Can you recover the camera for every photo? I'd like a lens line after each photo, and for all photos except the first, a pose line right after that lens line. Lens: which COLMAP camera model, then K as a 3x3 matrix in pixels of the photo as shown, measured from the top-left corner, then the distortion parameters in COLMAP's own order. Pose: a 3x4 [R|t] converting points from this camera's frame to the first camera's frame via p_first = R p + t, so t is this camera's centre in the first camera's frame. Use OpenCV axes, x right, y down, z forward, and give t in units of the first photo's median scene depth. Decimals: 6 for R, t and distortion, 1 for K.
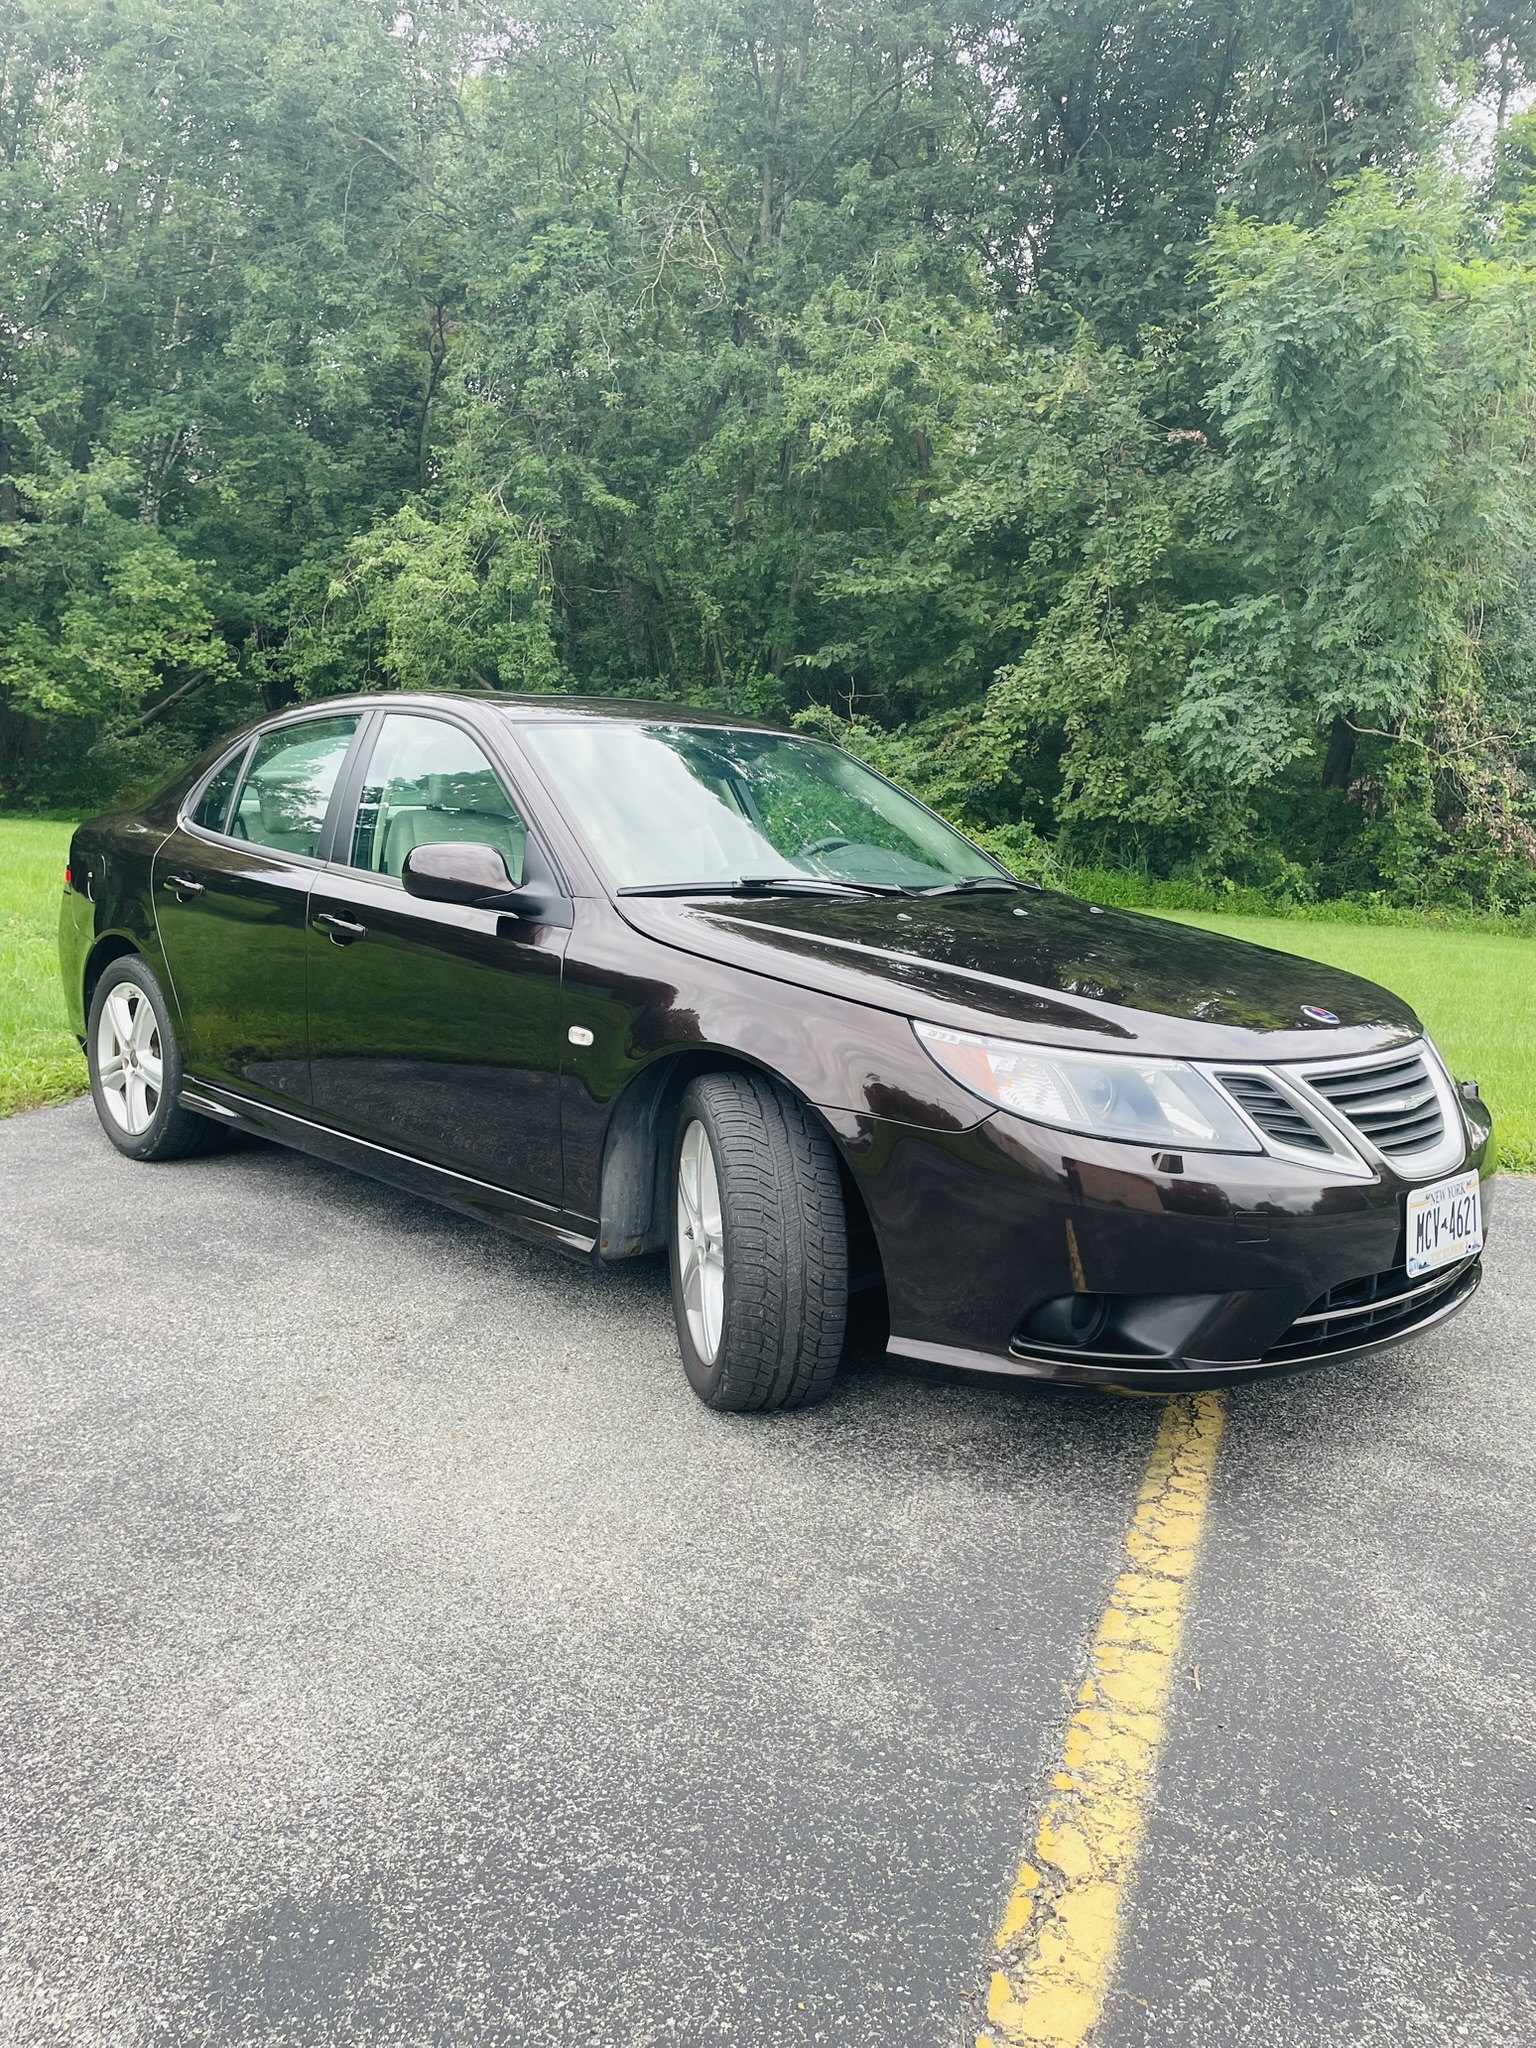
lens RADIAL K [[1546.9, 0, 758.6], [0, 1546.9, 1016.4], [0, 0, 1]] dist [0.077723, -0.105645]
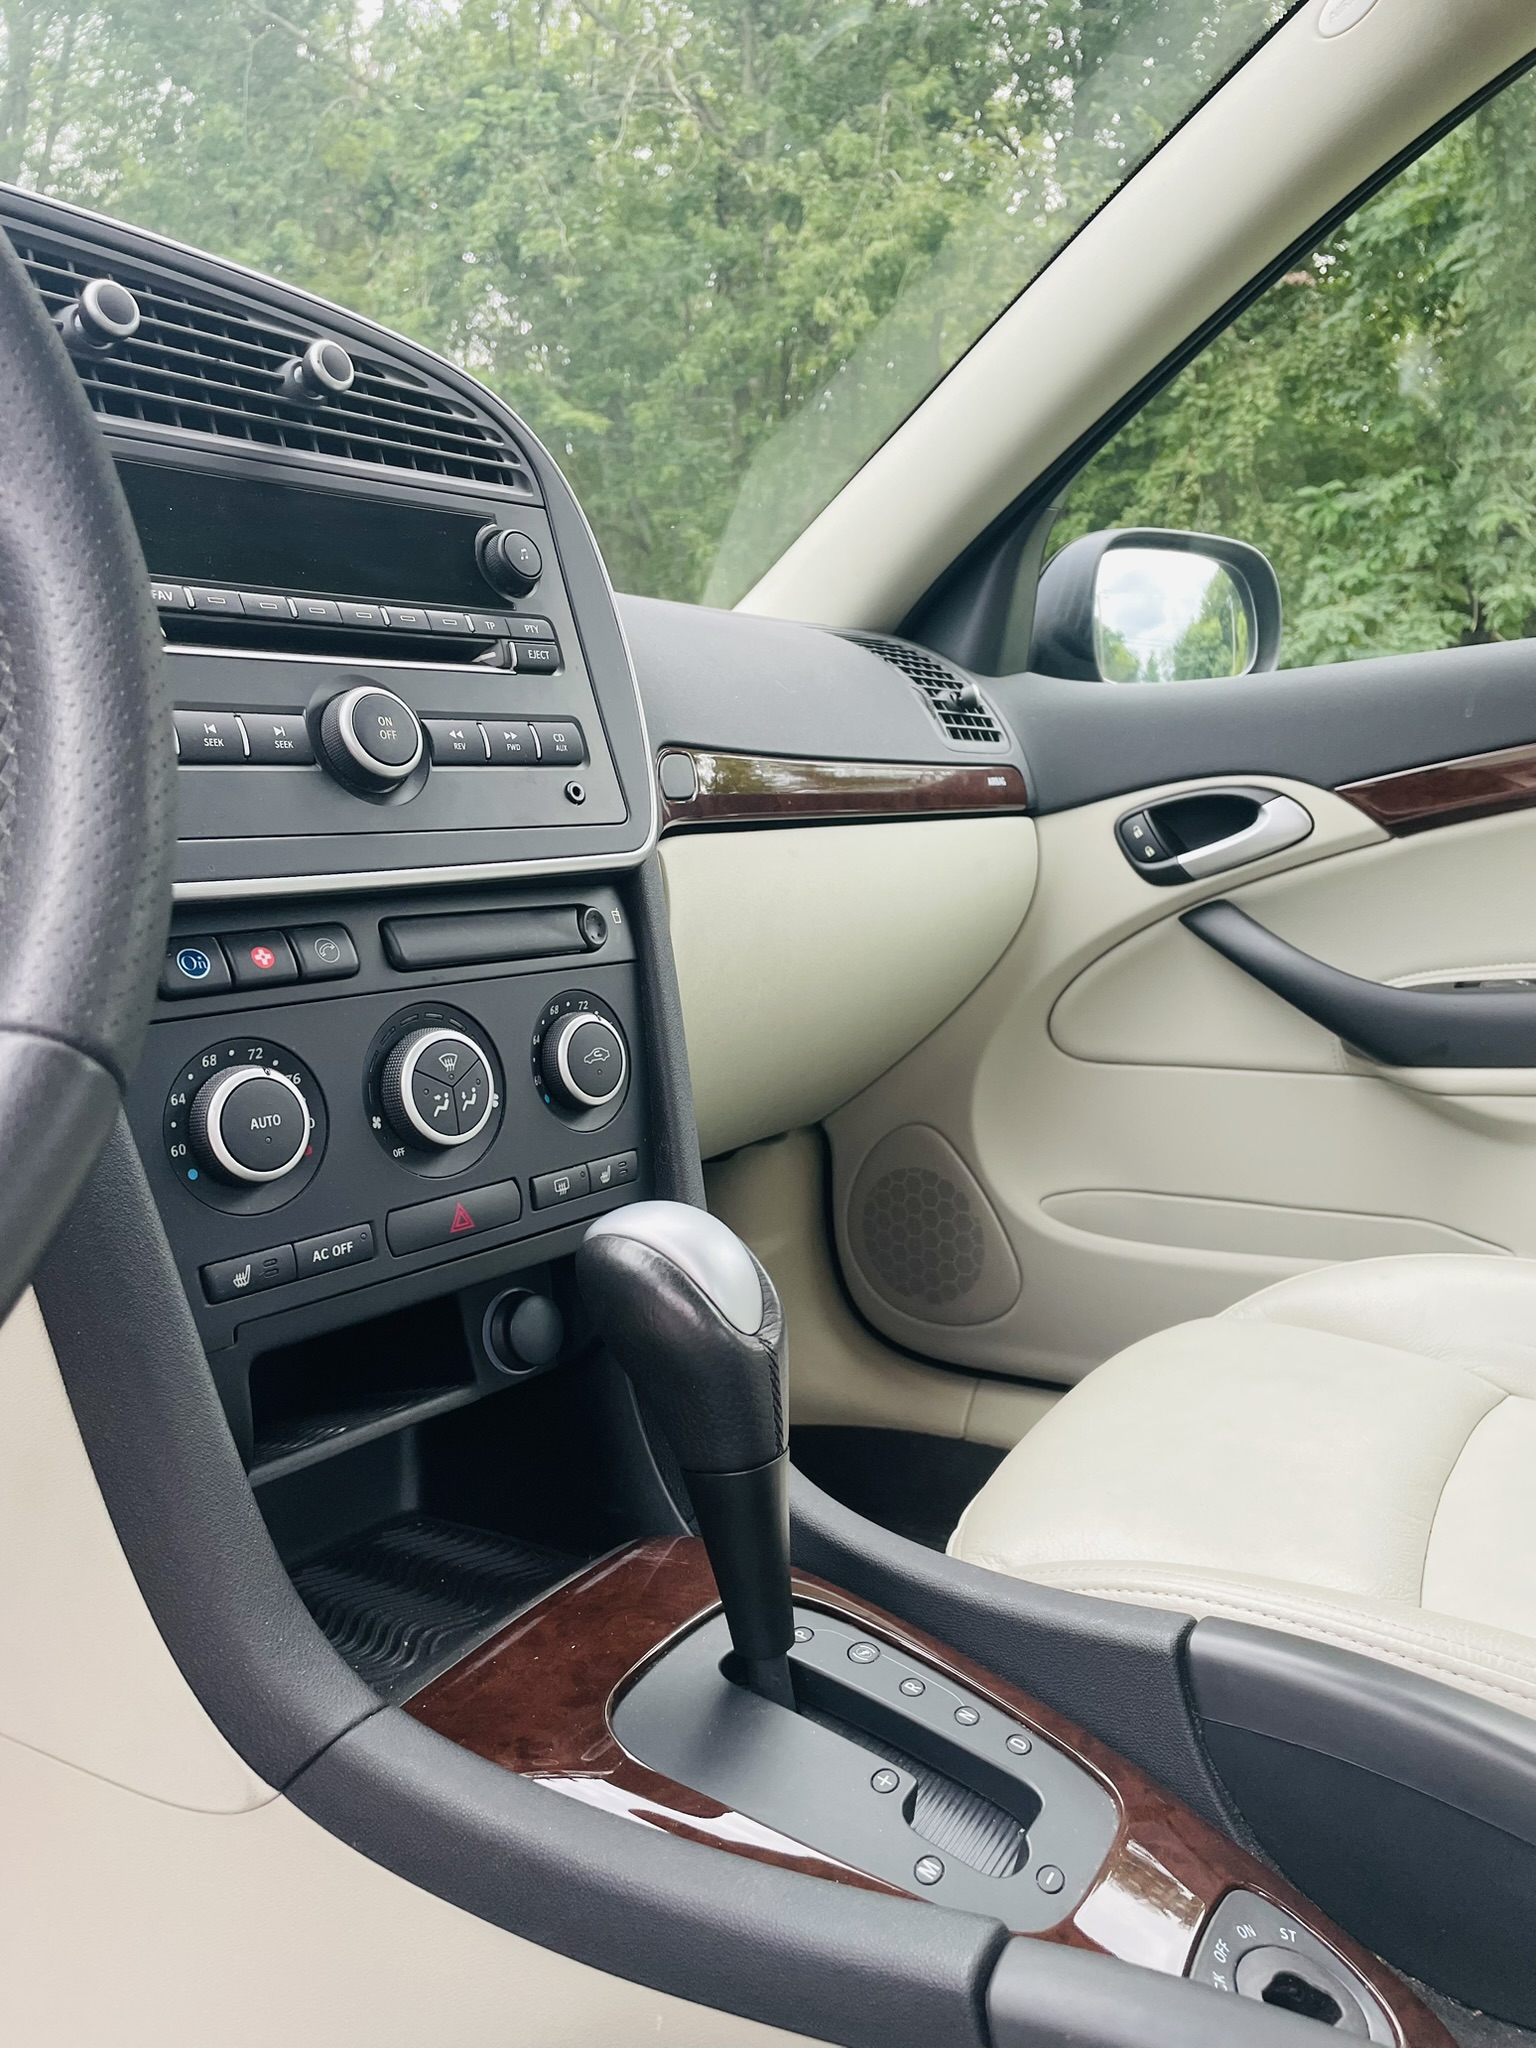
lens RADIAL K [[1546.9, 0, 758.6], [0, 1546.9, 1016.4], [0, 0, 1]] dist [0.077723, -0.105645]
pose [[0.998677, -0.049221, -0.014882, -0.002028], [0.049271, 0.998781, 0.003072, -0.013100], [0.014712, -0.003802, 0.999885, 0.200163]]
